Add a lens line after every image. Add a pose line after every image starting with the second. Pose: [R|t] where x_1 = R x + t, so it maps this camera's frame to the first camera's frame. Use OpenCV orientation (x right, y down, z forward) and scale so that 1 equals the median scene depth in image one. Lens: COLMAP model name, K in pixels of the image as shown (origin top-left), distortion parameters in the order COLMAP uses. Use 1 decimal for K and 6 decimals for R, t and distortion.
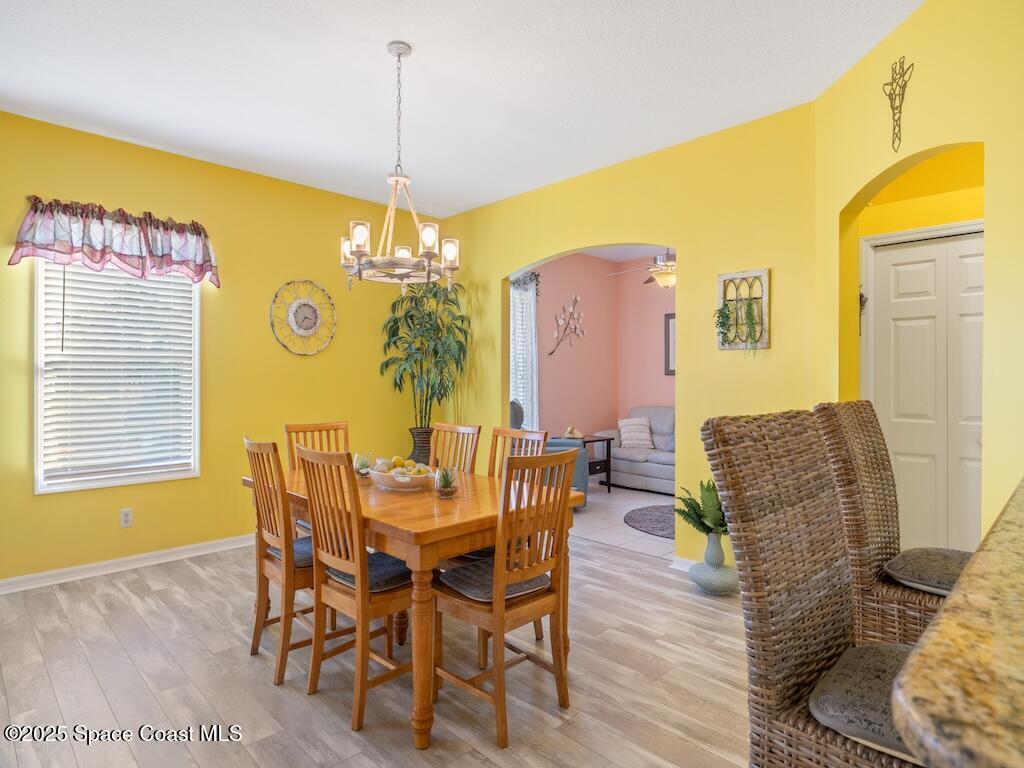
lens RADIAL K [[566.0, 0, 509.5], [0, 566.0, 374.7], [0, 0, 1]] dist [-0.007431, 0.001978]
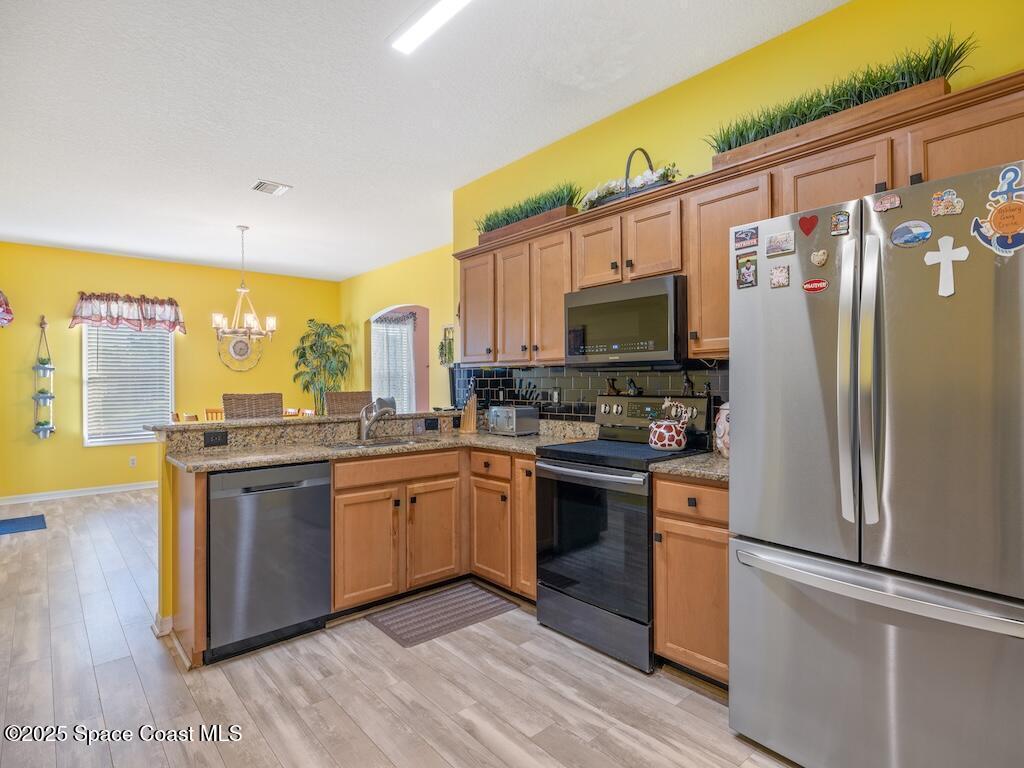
lens RADIAL K [[544.0, 0, 513.7], [0, 544.0, 378.9], [0, 0, 1]] dist [-0.002465, 0.000142]
pose [[0.997981, -0.011001, -0.062558, 0.672851], [0.010917, 0.999939, -0.001688, -0.000054], [0.062573, 0.001002, 0.998040, -0.688623]]
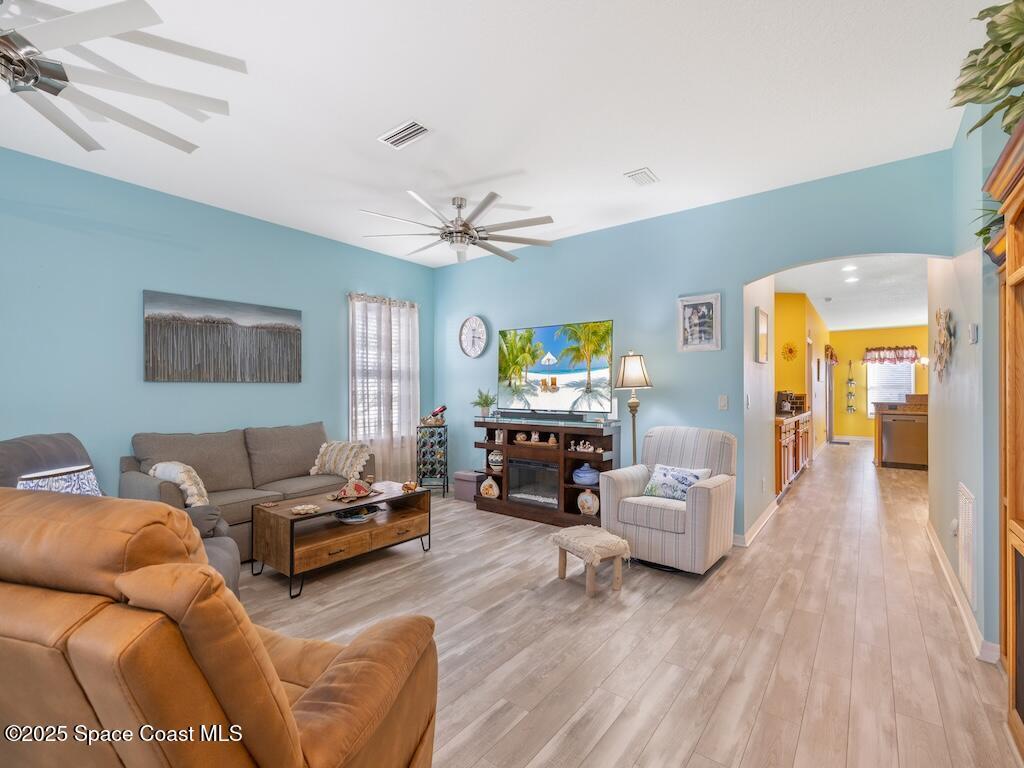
lens RADIAL K [[459.6, 0, 504.1], [0, 459.6, 386.6], [0, 0, 1]] dist [-0.004573, 0.000943]
pose [[0.120466, -0.008952, -0.992677, 2.070023], [0.003567, 0.999957, -0.008585, -0.003265], [0.992711, -0.002506, 0.120493, -1.960186]]
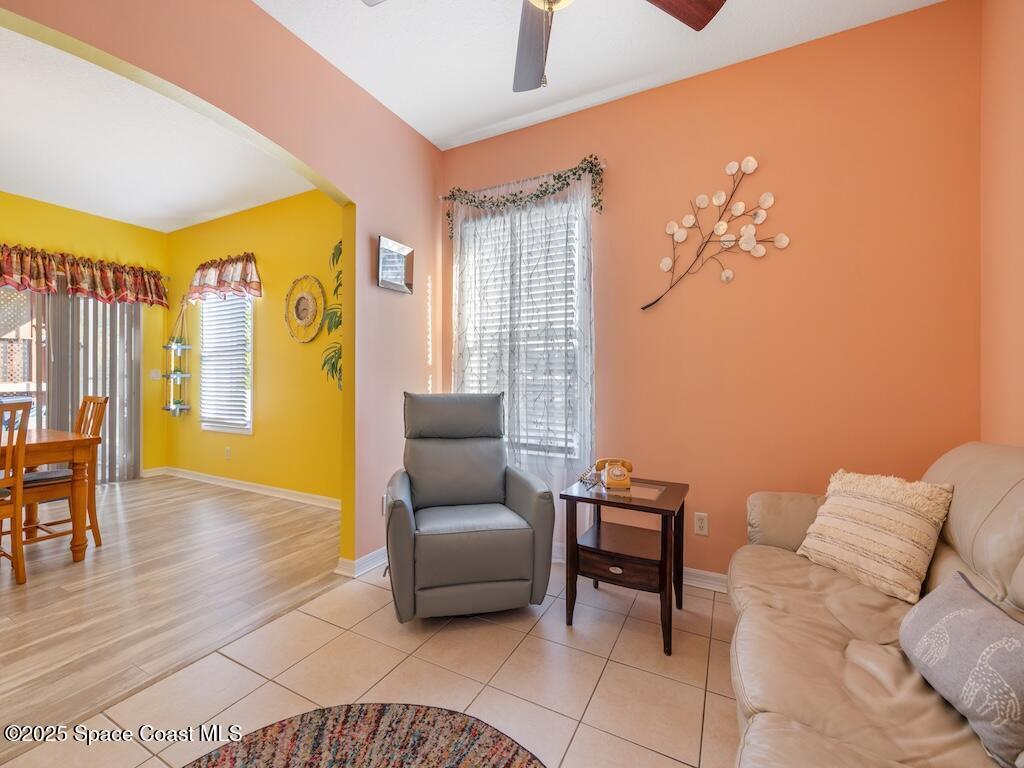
lens RADIAL K [[438.8, 0, 508.4], [0, 438.8, 374.8], [0, 0, 1]] dist [0.012035, 0.000462]
pose [[0.298734, -0.000531, -0.954336, 0.716234], [0.001343, 0.999999, -0.000136, 0.039938], [0.954335, -0.001241, 0.298735, 1.364449]]
